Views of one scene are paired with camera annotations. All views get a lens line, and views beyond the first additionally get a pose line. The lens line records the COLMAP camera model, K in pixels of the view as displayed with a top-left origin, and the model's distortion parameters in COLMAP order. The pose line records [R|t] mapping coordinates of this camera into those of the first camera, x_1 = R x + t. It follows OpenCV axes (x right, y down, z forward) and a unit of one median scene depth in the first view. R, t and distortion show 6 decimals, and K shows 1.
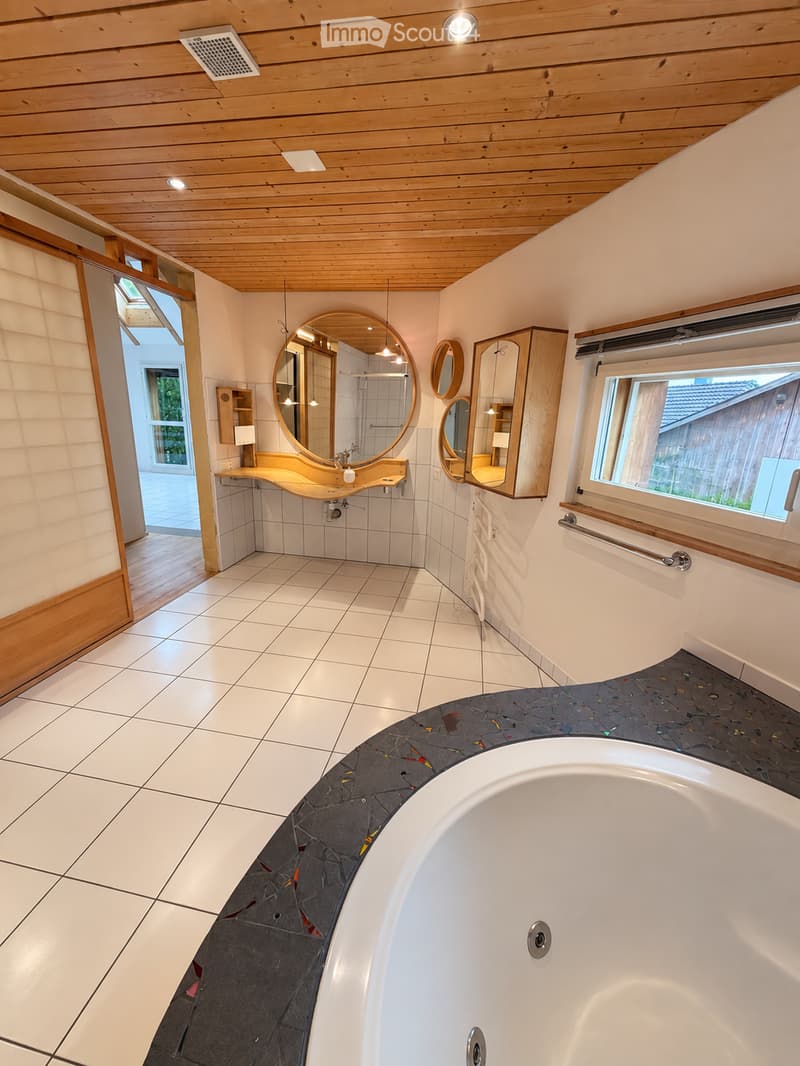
lens RADIAL K [[426.6, 0, 396.2], [0, 426.6, 527.5], [0, 0, 1]] dist [0.009722, 0.000068]
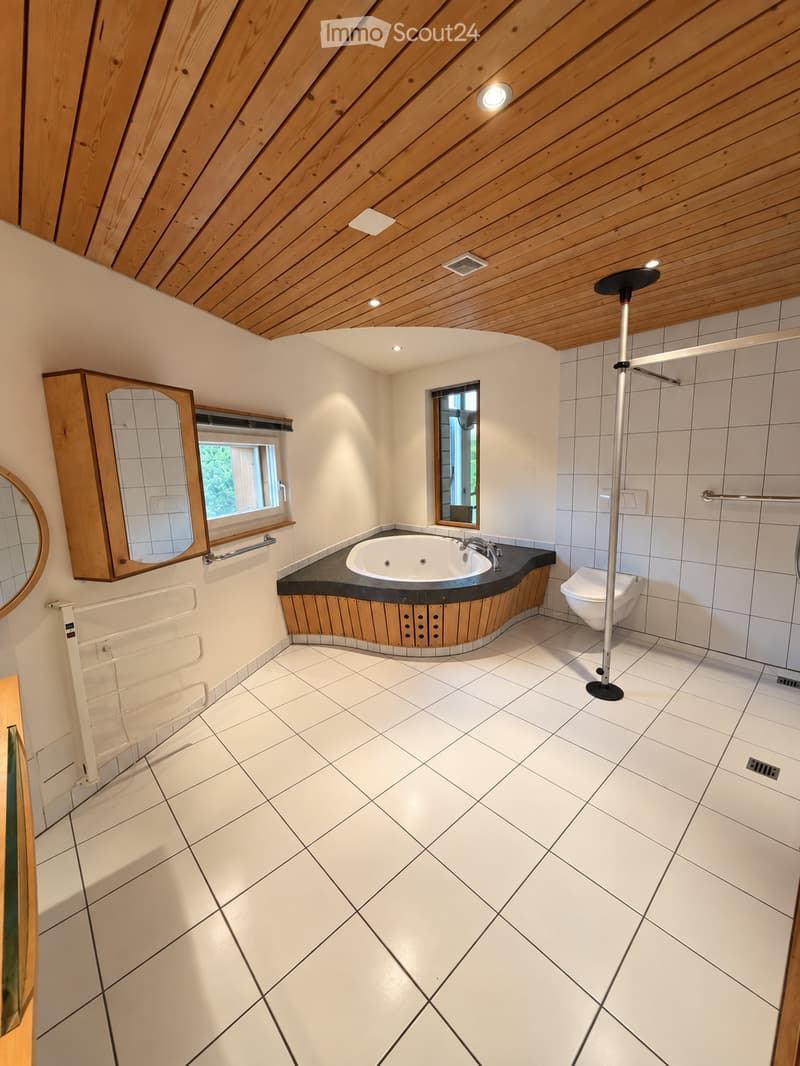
lens RADIAL K [[426.6, 0, 396.2], [0, 426.6, 527.5], [0, 0, 1]] dist [0.009722, 0.000068]
pose [[-0.792396, -0.101010, 0.601586, -0.809705], [0.167084, 0.912540, 0.373301, -0.511041], [-0.586678, 0.396318, -0.706216, 1.711462]]
